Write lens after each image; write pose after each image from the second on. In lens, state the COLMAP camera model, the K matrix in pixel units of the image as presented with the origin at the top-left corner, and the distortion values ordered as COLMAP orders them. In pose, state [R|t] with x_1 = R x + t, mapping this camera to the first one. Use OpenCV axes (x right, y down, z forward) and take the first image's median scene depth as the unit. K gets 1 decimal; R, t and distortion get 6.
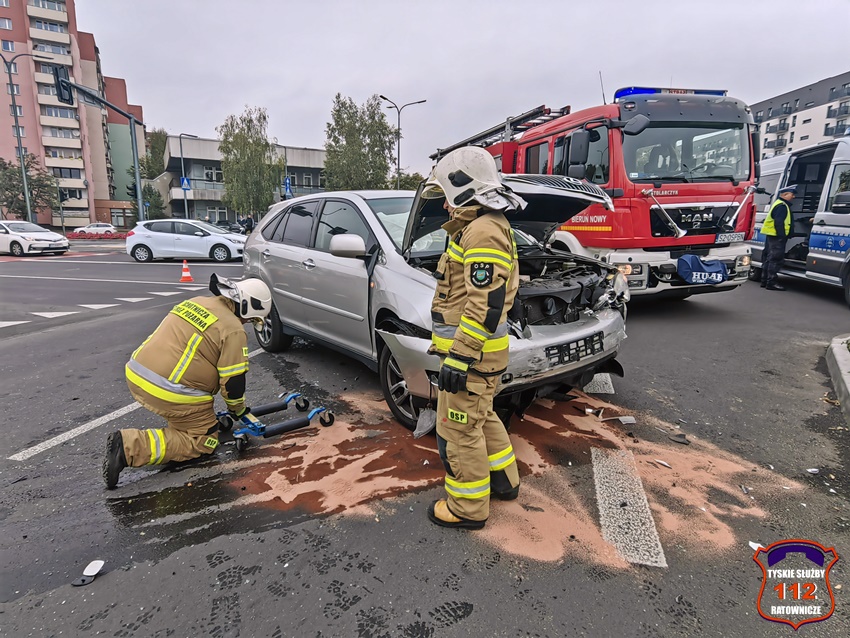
lens RADIAL K [[492.6, 0, 426.8], [0, 492.6, 314.7], [0, 0, 1]] dist [-0.008959, 0.018241]
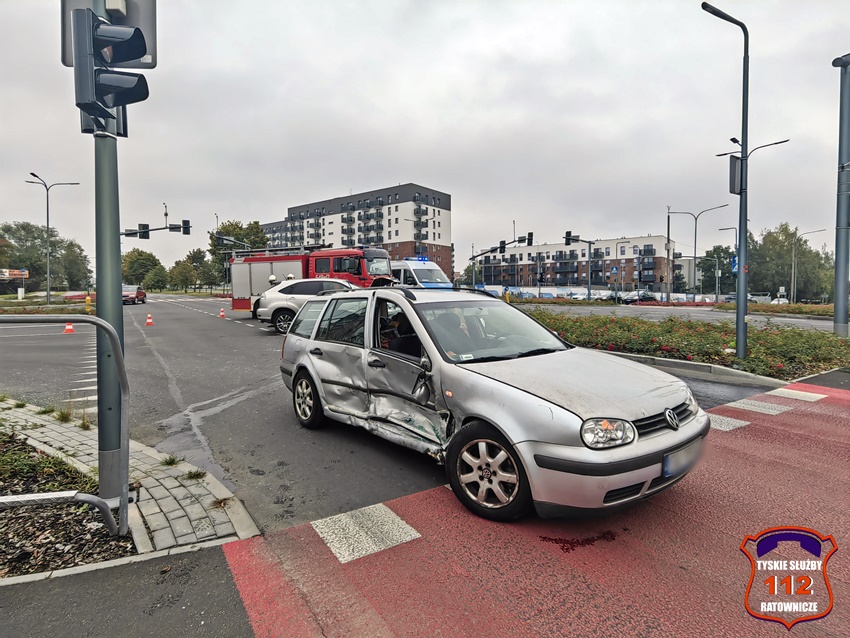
lens RADIAL K [[468.8, 0, 416.3], [0, 468.8, 306.3], [0, 0, 1]] dist [-0.003665, 0.012513]
pose [[0.671177, -0.032973, 0.740564, -1.061006], [0.145762, 0.985377, -0.088231, 0.155924], [-0.726825, 0.167165, 0.666169, -0.786282]]
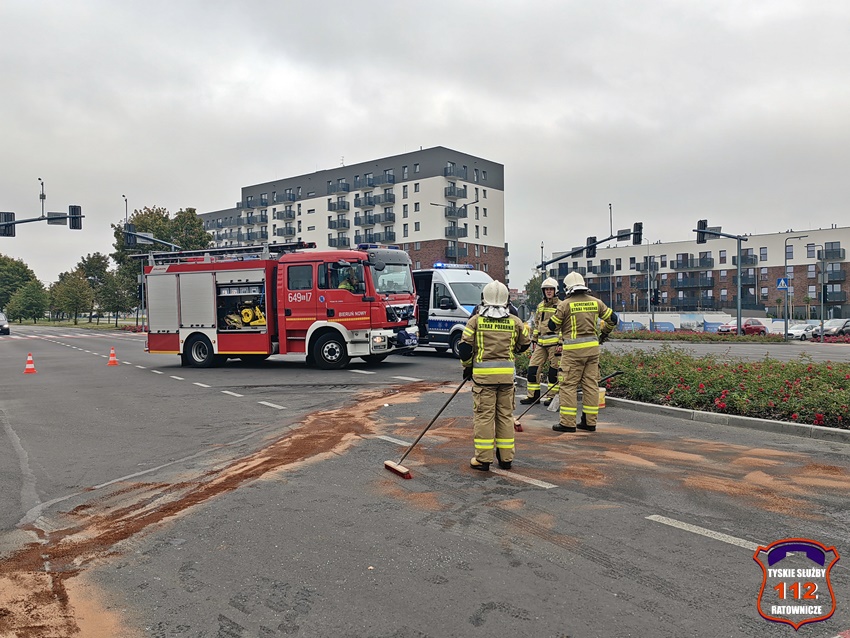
lens RADIAL K [[751.2, 0, 432.0], [0, 751.2, 323.7], [0, 0, 1]] dist [0.071286, -0.077957]
pose [[0.685976, -0.014777, 0.727474, -1.008080], [0.146867, 0.982028, -0.118541, 0.143020], [-0.712648, 0.188158, 0.675817, -0.707490]]
